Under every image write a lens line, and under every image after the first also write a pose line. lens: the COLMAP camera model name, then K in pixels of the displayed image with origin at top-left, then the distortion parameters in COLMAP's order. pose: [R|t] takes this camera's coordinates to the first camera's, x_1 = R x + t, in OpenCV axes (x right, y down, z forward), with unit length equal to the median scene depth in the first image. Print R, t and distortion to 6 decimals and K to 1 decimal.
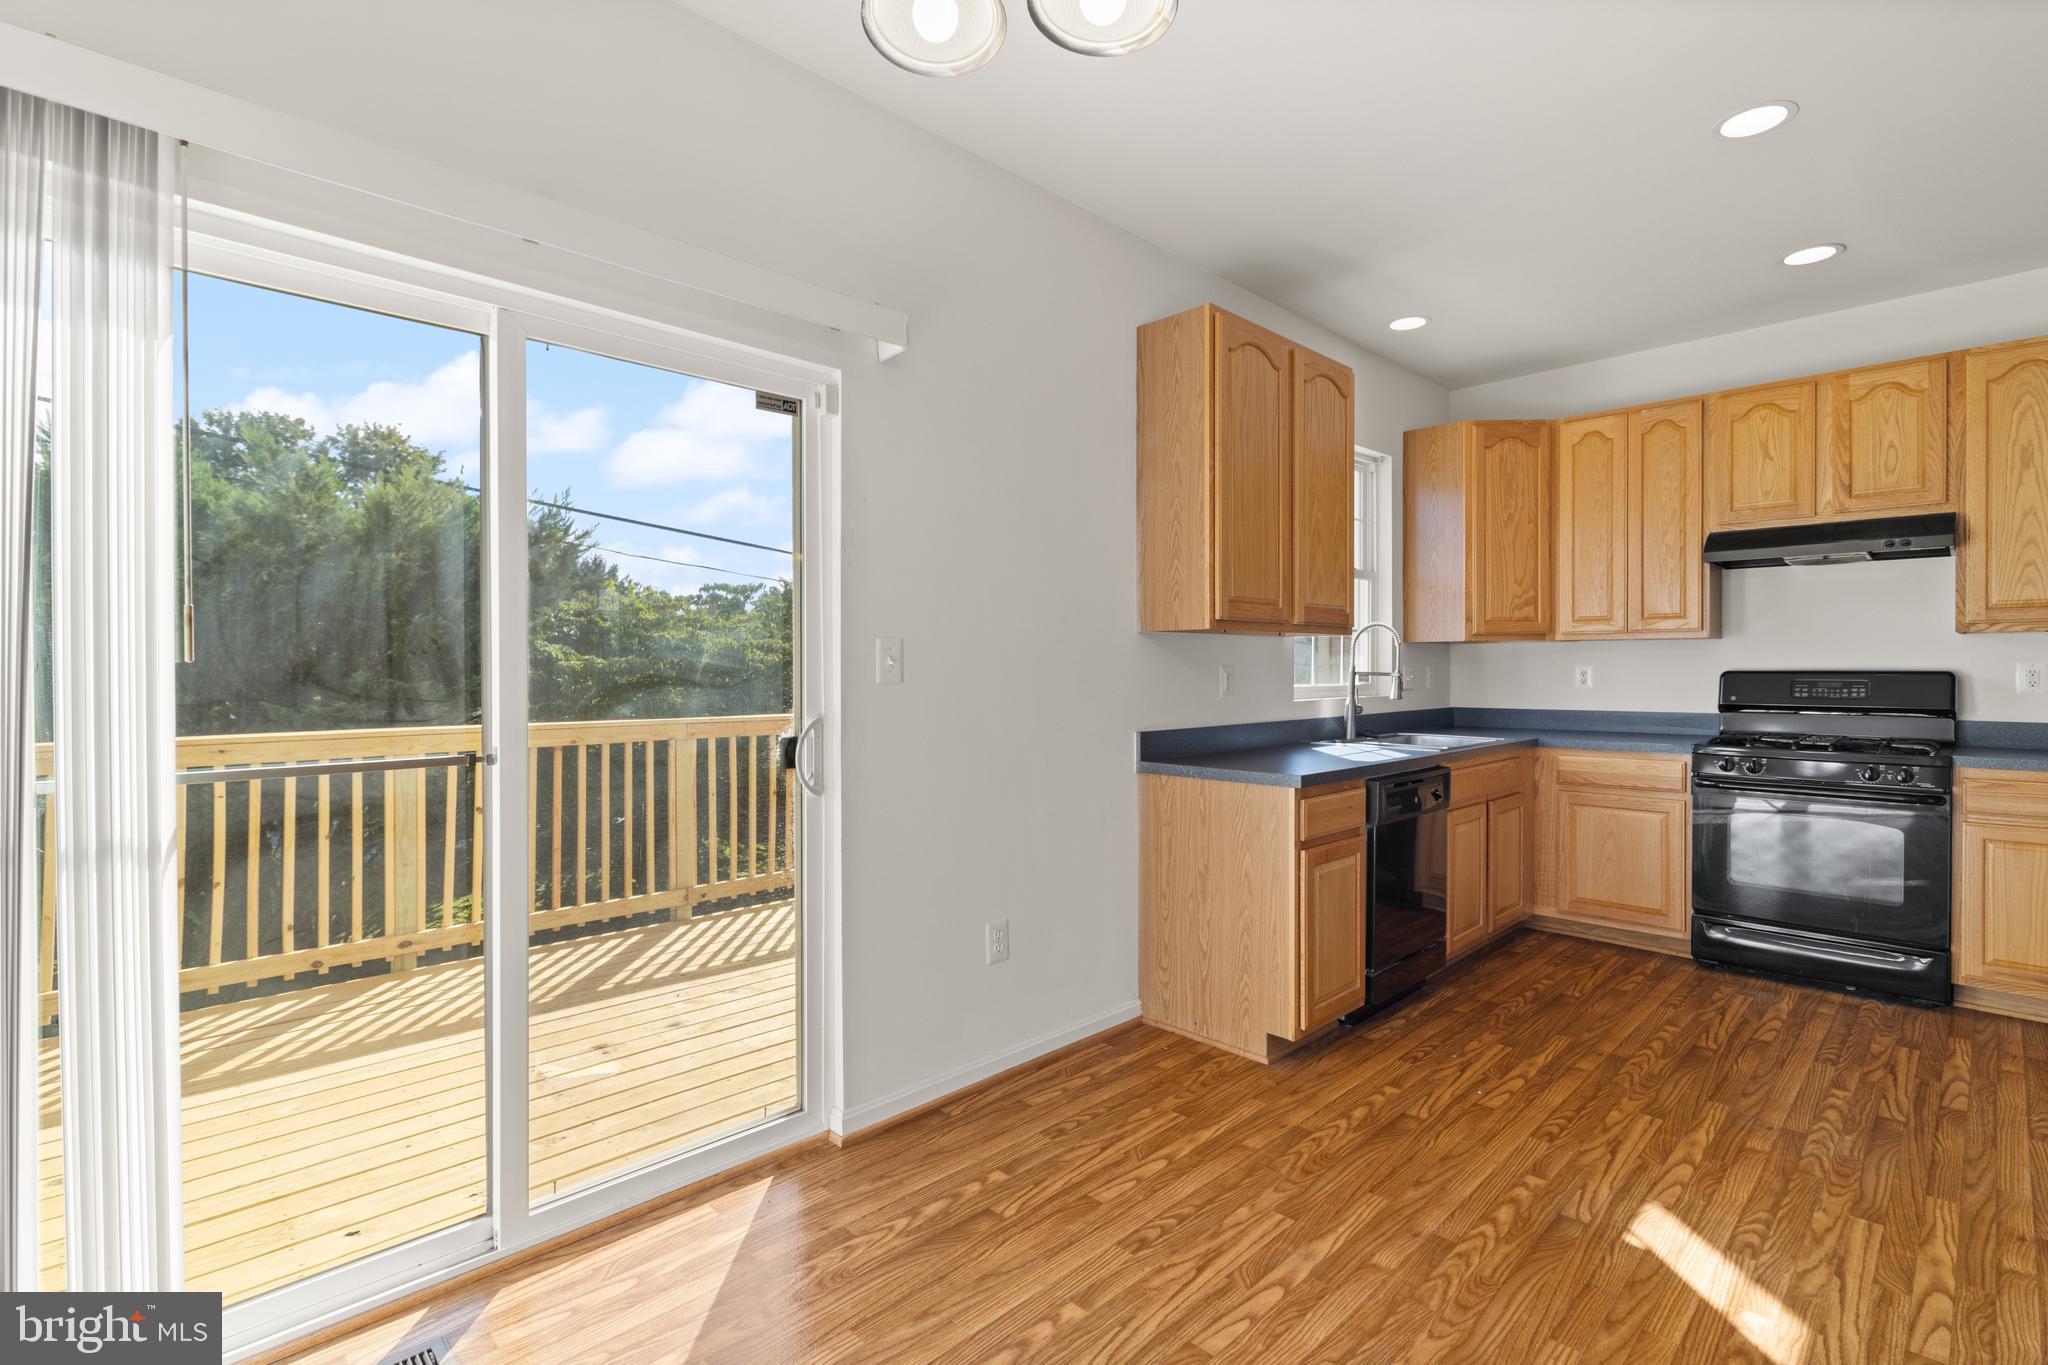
lens RADIAL K [[945.3, 0, 1011.0], [0, 945.3, 675.3], [0, 0, 1]] dist [-0.009223, -0.000188]
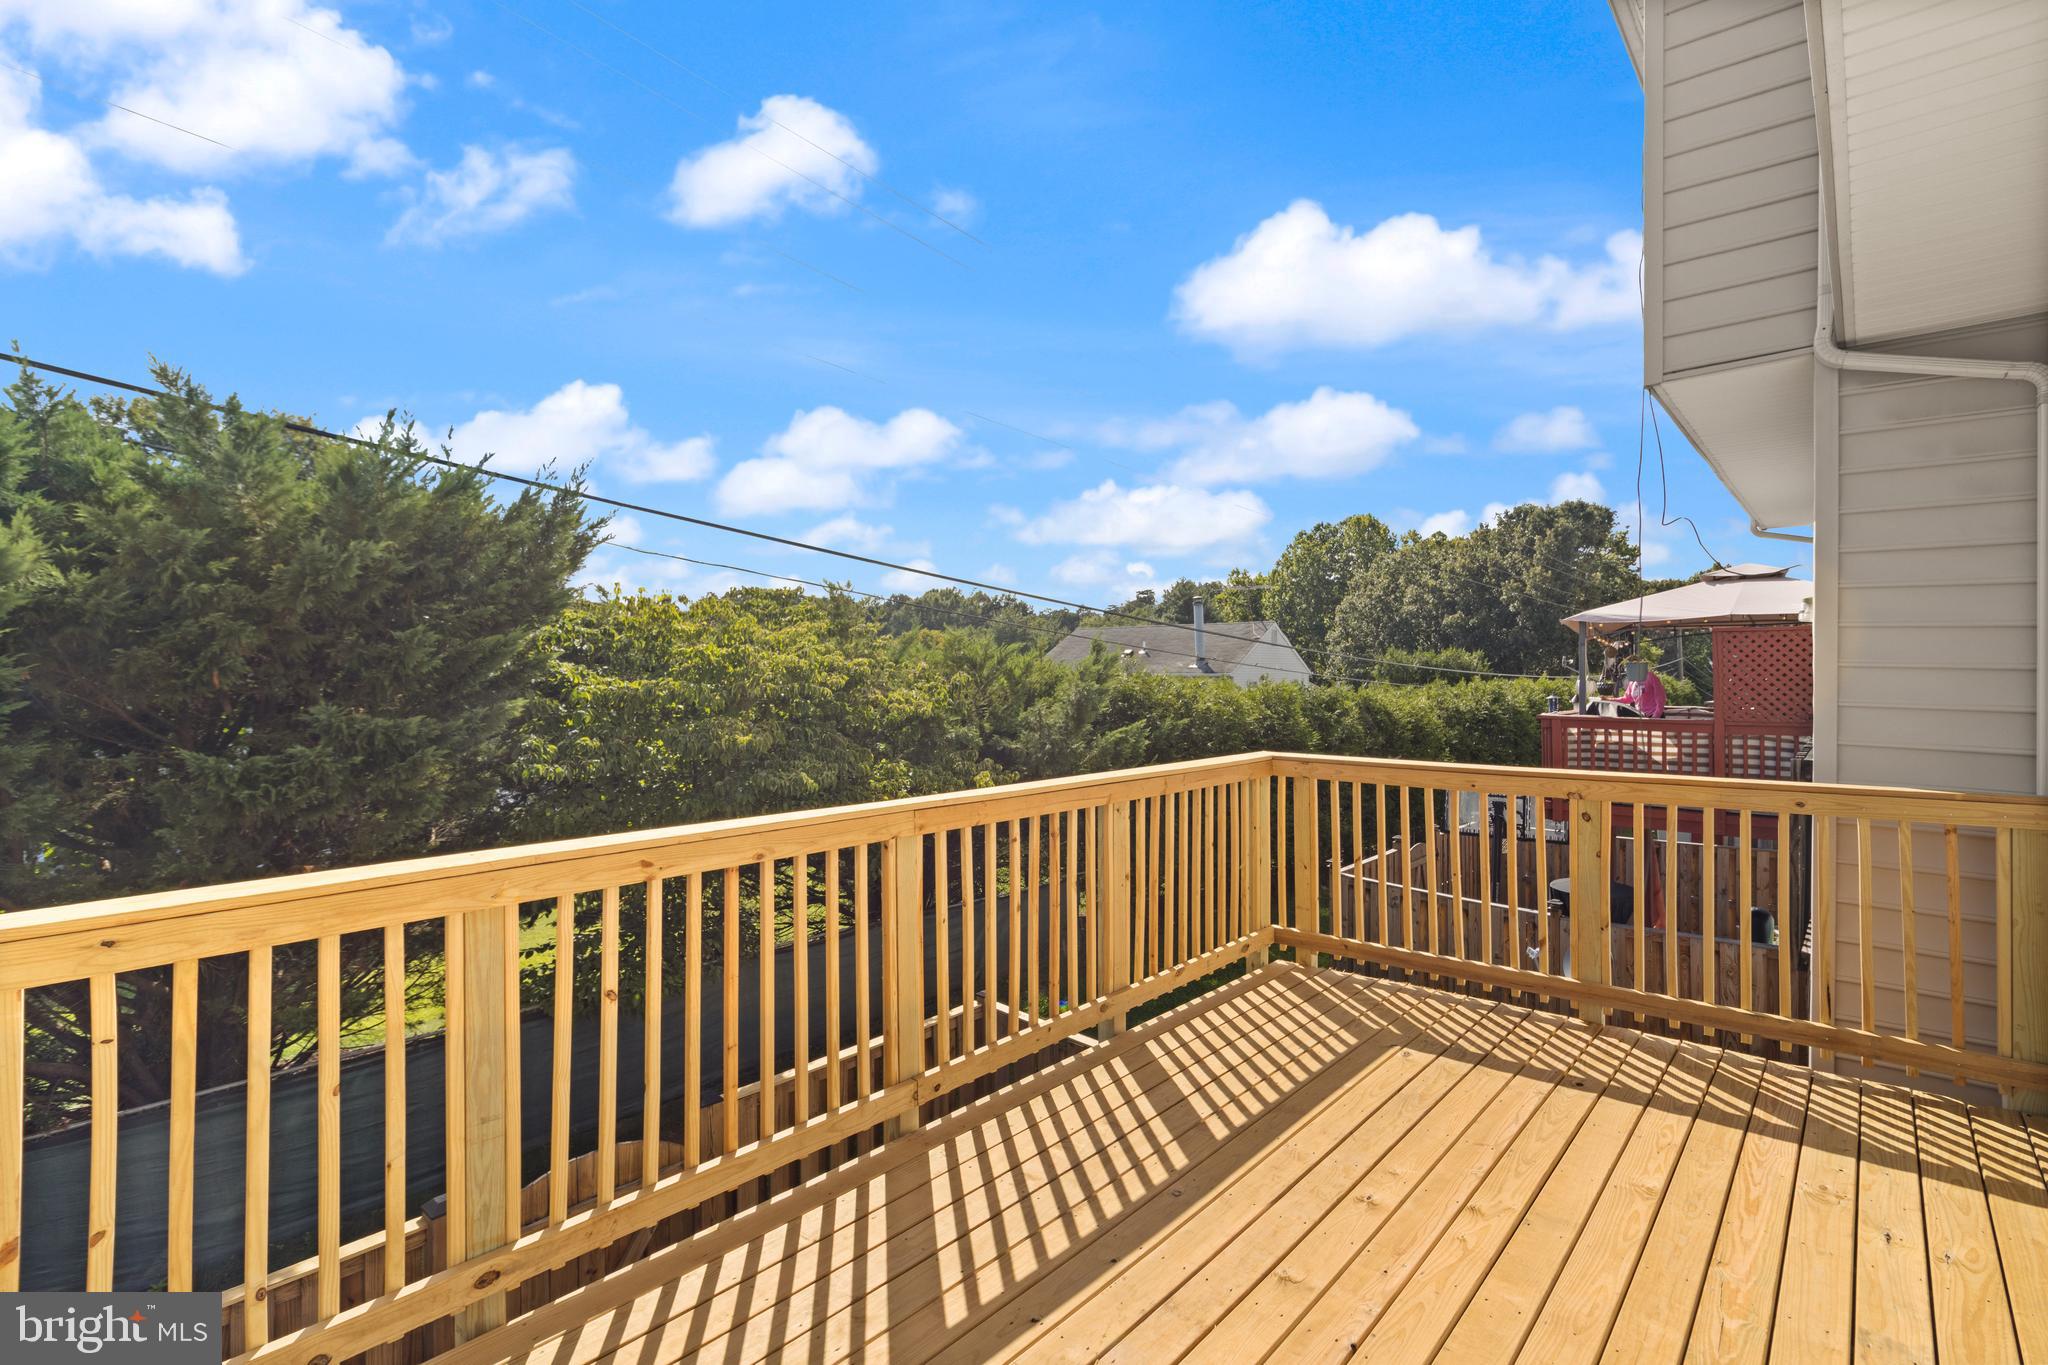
lens RADIAL K [[945.3, 0, 1028.3], [0, 945.3, 676.0], [0, 0, 1]] dist [-0.009223, -0.000188]
pose [[0.997227, 0.001061, 0.074411, -0.224798], [-0.000635, 0.999983, -0.005746, -0.024691], [-0.074415, 0.005683, 0.997211, 0.268572]]
